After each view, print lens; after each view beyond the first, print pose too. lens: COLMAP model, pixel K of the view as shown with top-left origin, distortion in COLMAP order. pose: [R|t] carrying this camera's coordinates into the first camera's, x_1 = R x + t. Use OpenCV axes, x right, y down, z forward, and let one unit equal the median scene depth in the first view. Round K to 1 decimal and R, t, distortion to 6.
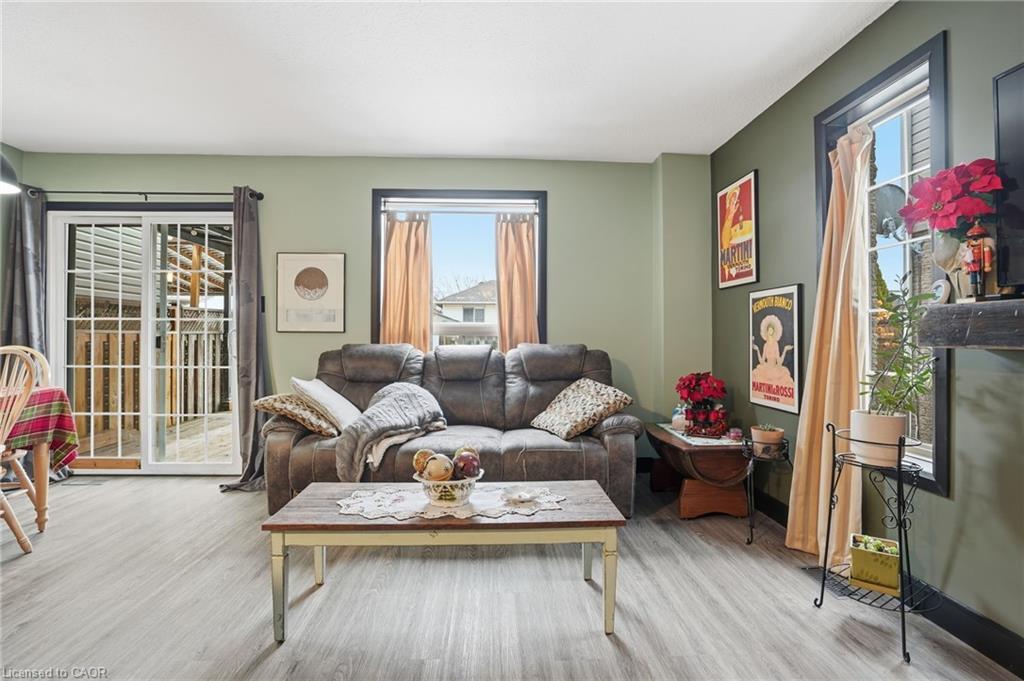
lens RADIAL K [[481.8, 0, 512.0], [0, 481.8, 340.5], [0, 0, 1]] dist [-0.059705, 0.023733]
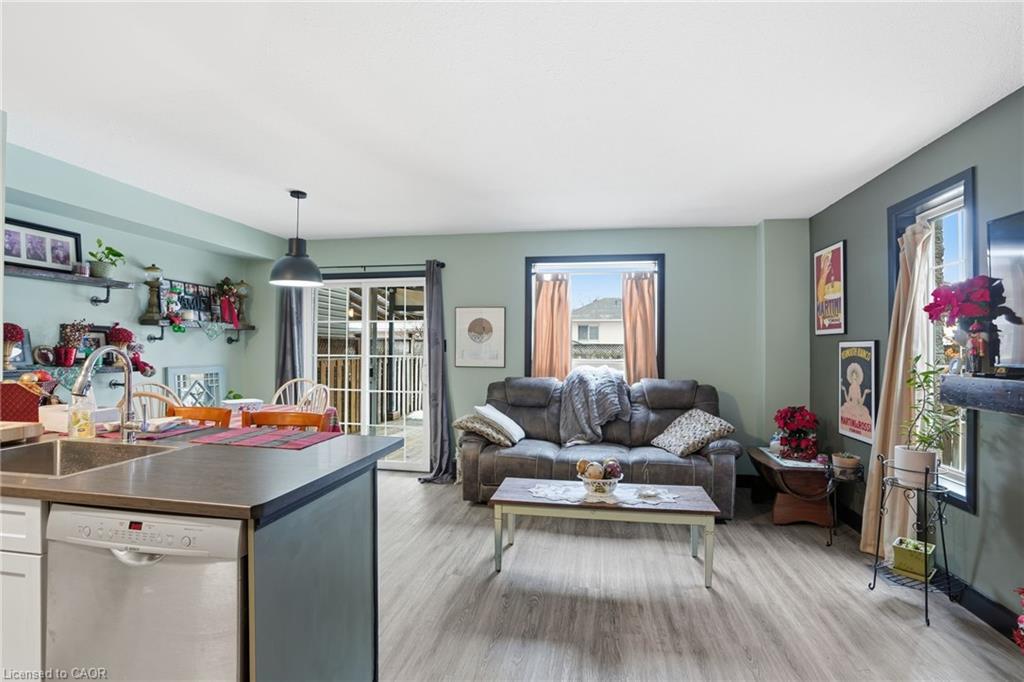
lens RADIAL K [[485.4, 0, 513.5], [0, 485.4, 347.0], [0, 0, 1]] dist [-0.059906, 0.023006]
pose [[0.975365, 0.003391, -0.220572, -0.046745], [-0.005468, 0.999946, -0.008809, -0.087837], [0.220530, 0.009798, 0.975331, -0.425419]]
